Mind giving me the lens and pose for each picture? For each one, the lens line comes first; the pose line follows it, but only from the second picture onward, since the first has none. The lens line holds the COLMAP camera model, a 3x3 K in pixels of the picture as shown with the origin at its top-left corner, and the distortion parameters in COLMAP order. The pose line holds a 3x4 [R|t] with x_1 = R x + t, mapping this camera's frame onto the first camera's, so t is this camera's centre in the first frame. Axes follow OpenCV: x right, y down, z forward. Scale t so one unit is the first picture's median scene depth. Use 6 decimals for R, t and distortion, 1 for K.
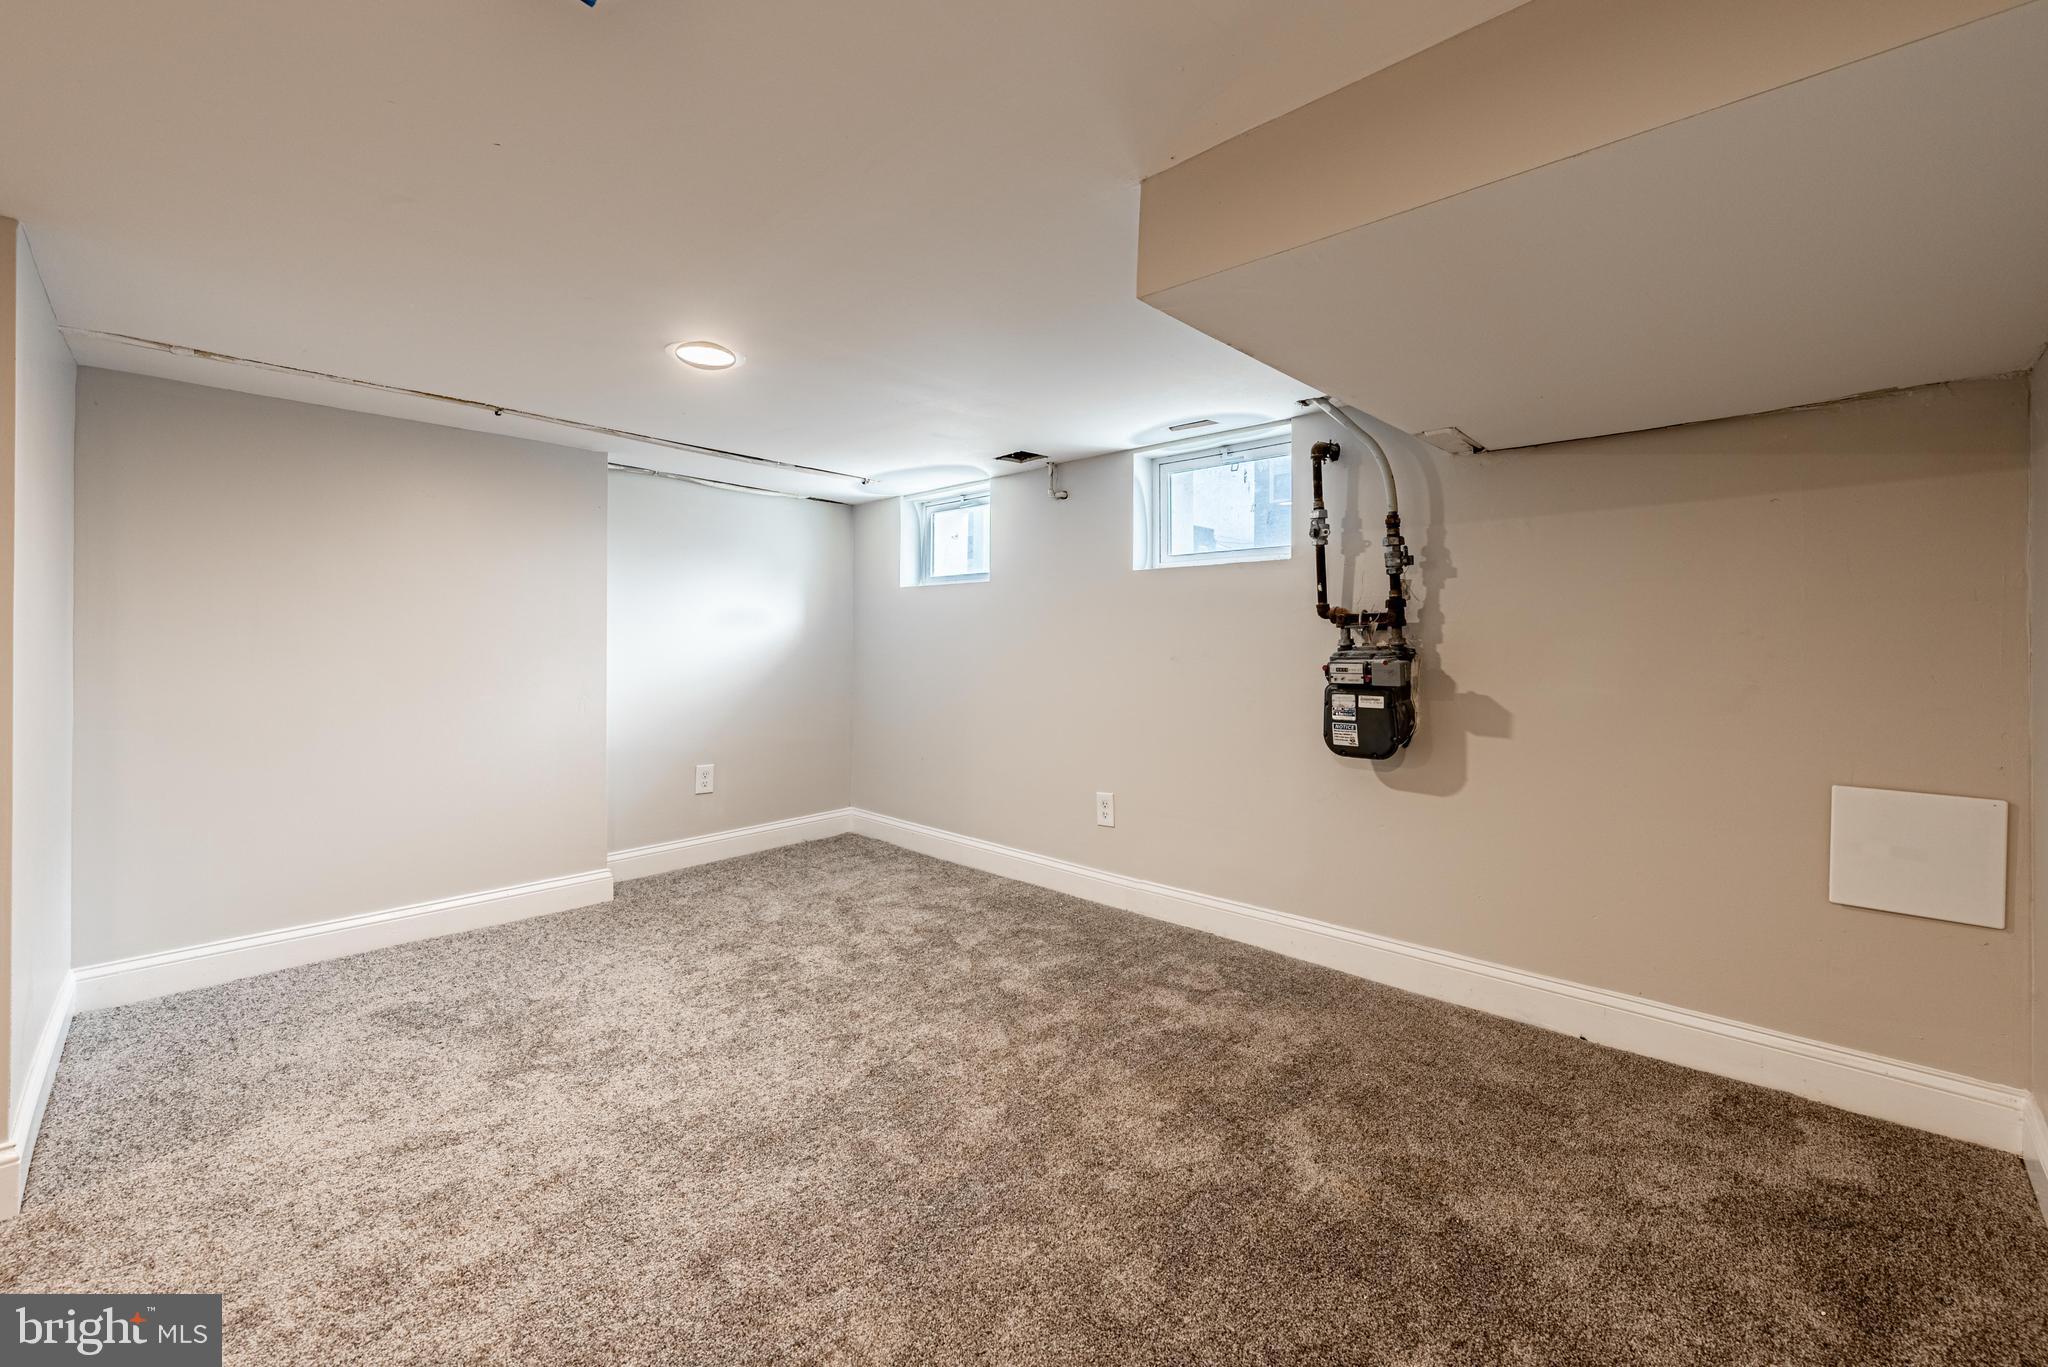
lens RADIAL K [[801.4, 0, 1081.2], [0, 801.4, 645.9], [0, 0, 1]] dist [0.000420, 0.000684]
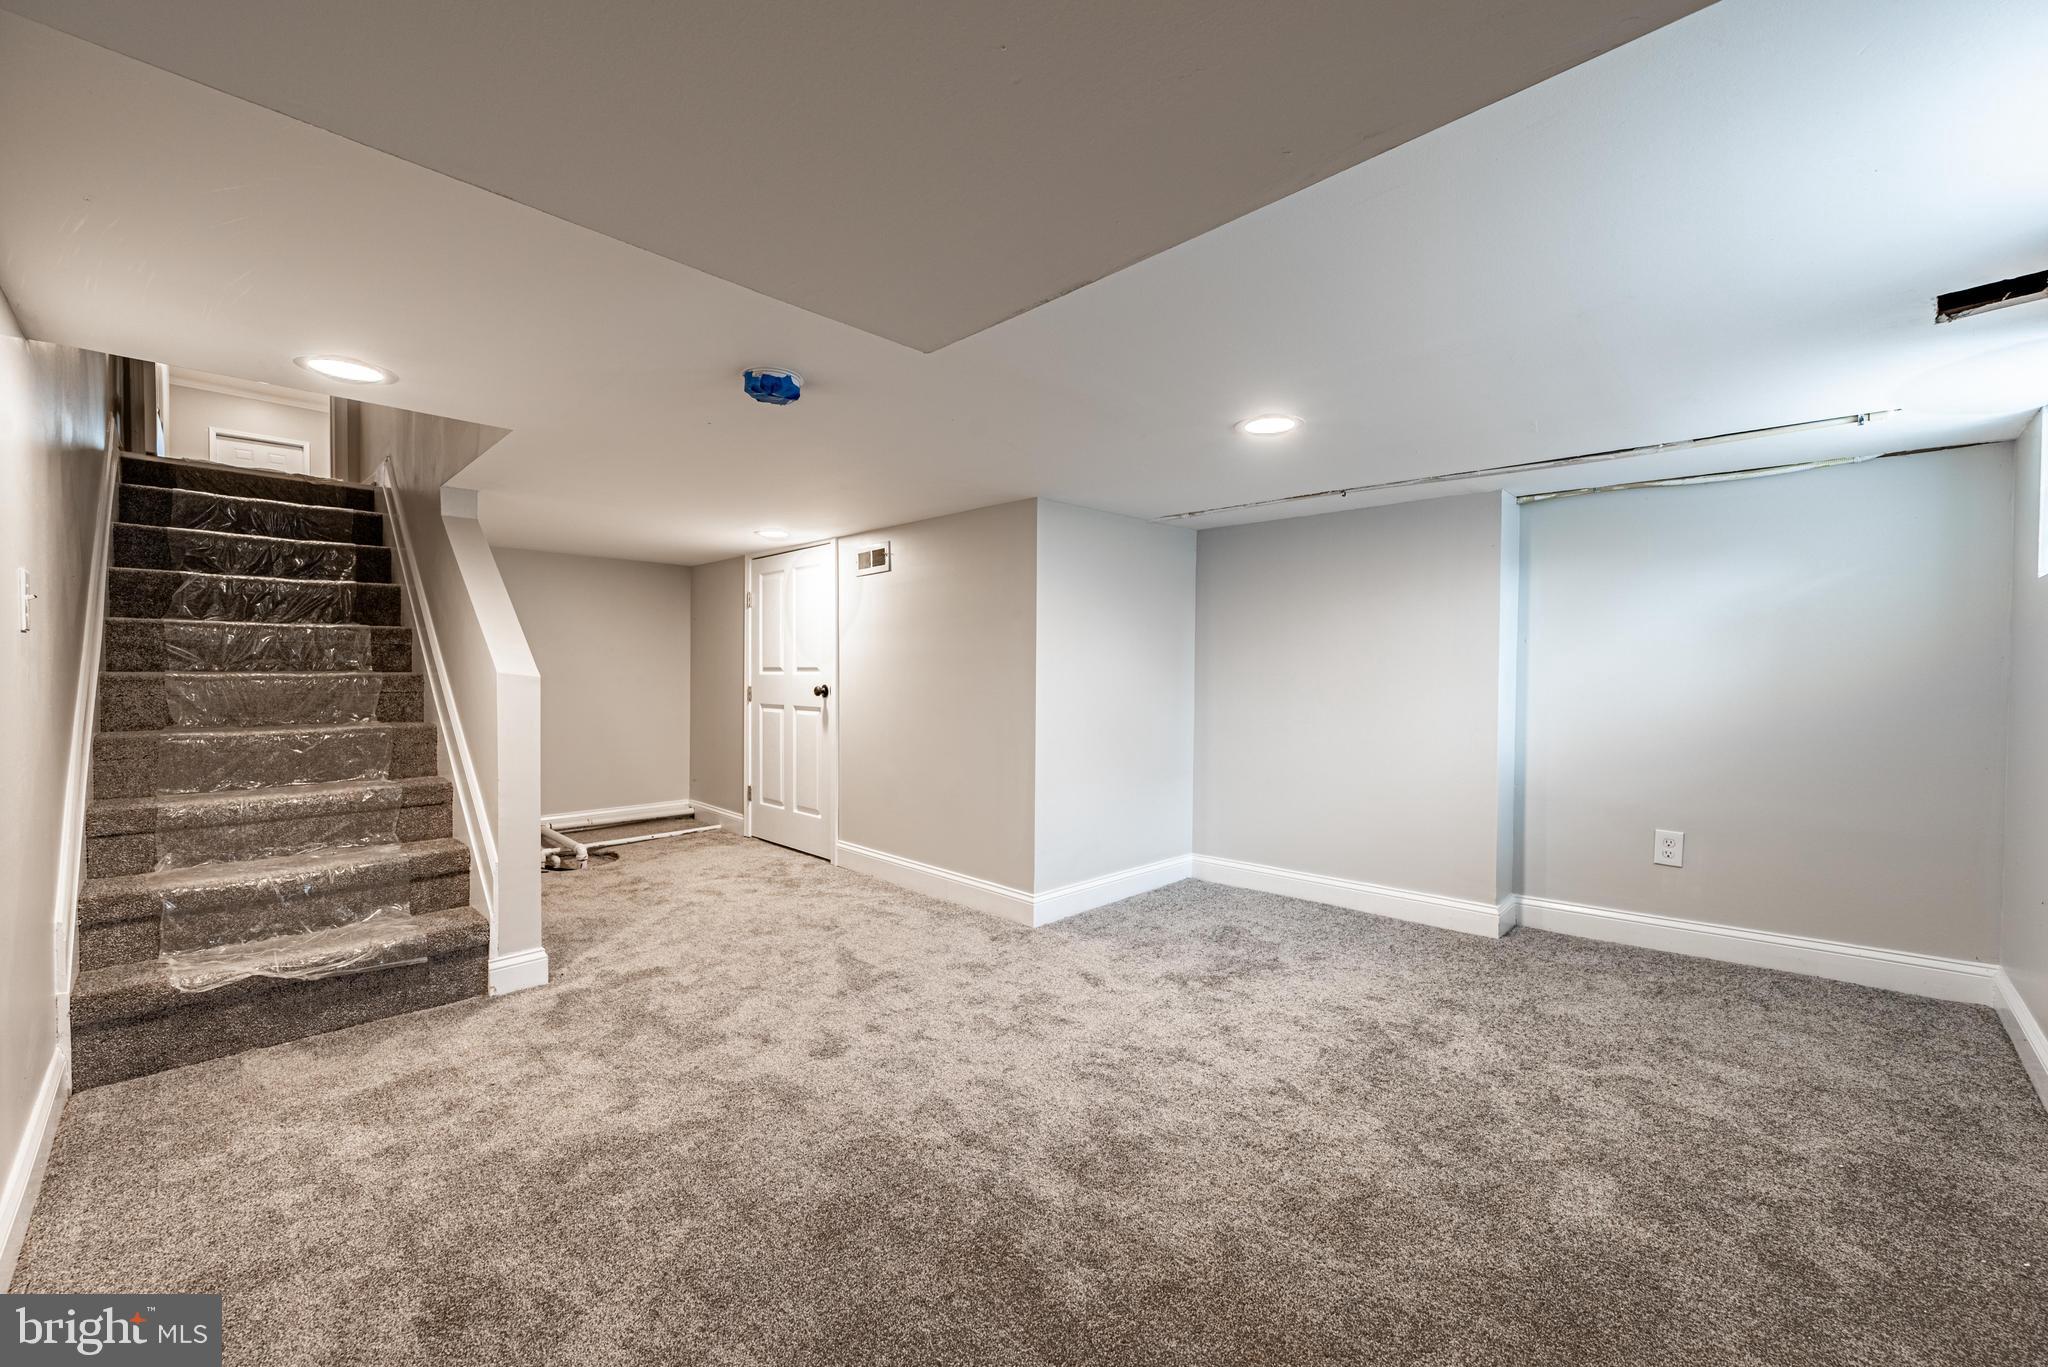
lens RADIAL K [[801.4, 0, 1028.5], [0, 801.4, 682.3], [0, 0, 1]] dist [0.000420, 0.000684]
pose [[-0.011148, 0.007026, -0.999913, 0.541897], [-0.004062, 0.999967, 0.007072, -0.007972], [0.999930, 0.004141, -0.011119, 0.556774]]
